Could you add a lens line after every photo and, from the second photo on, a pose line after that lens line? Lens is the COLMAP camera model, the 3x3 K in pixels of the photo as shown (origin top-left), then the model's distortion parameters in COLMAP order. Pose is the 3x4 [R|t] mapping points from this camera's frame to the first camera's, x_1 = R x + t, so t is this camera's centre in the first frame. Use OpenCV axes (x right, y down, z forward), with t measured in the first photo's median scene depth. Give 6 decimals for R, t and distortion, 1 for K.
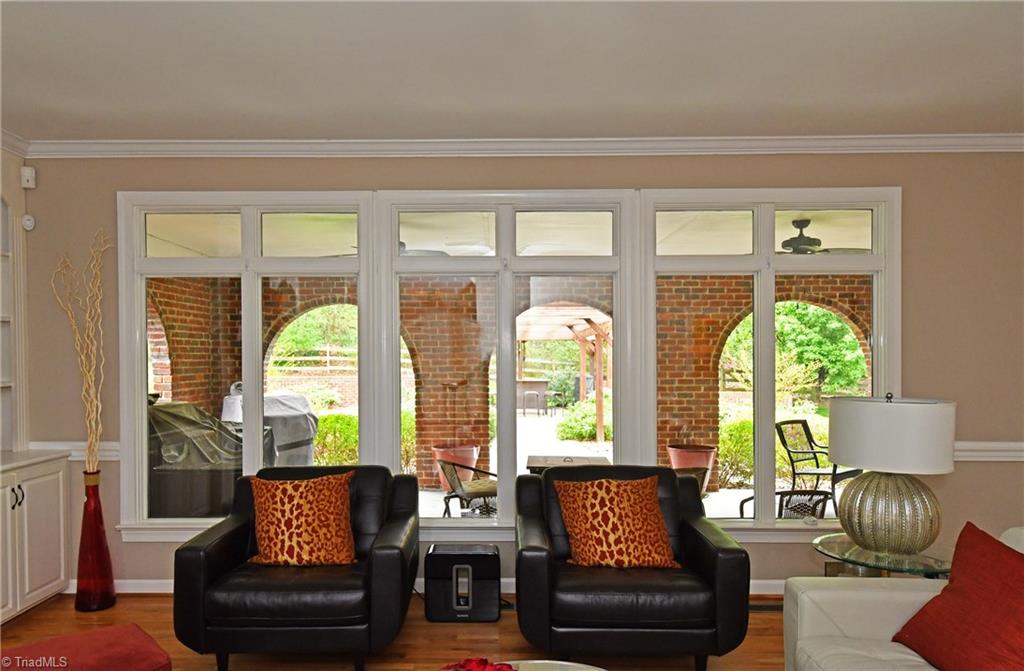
lens RADIAL K [[714.4, 0, 504.5], [0, 714.4, 365.6], [0, 0, 1]] dist [0.009956, 0.001006]
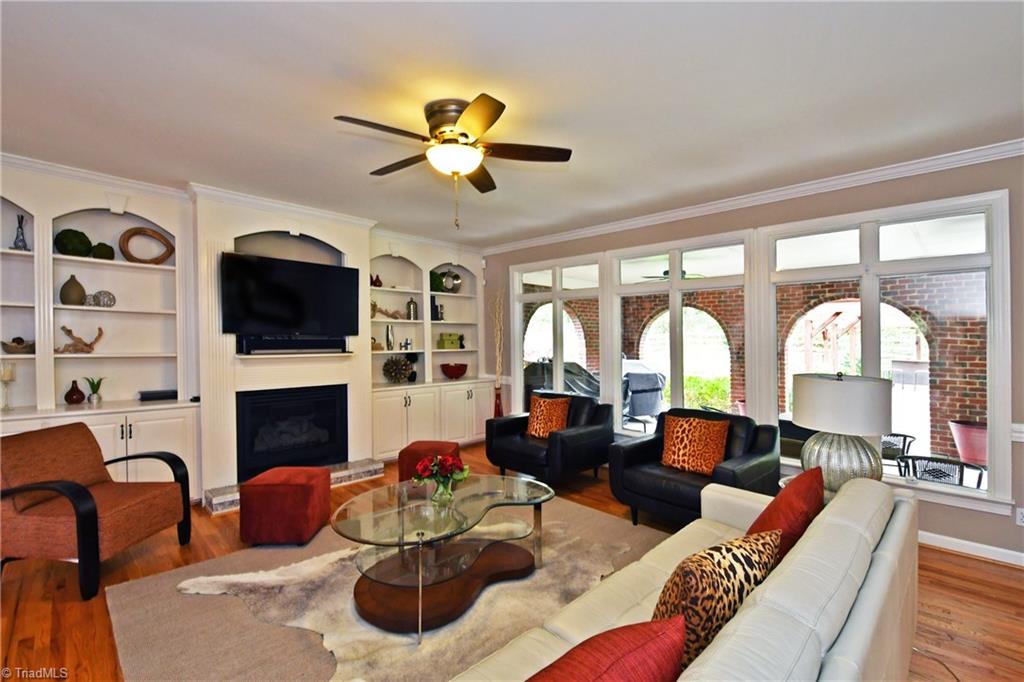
lens RADIAL K [[448.2, 0, 511.3], [0, 448.2, 338.1], [0, 0, 1]] dist [-0.019035, -0.000737]
pose [[0.707486, 0.008339, -0.706678, 0.550310], [-0.019157, 0.999789, -0.007381, -0.003685], [0.706468, 0.018760, 0.707496, 0.000584]]
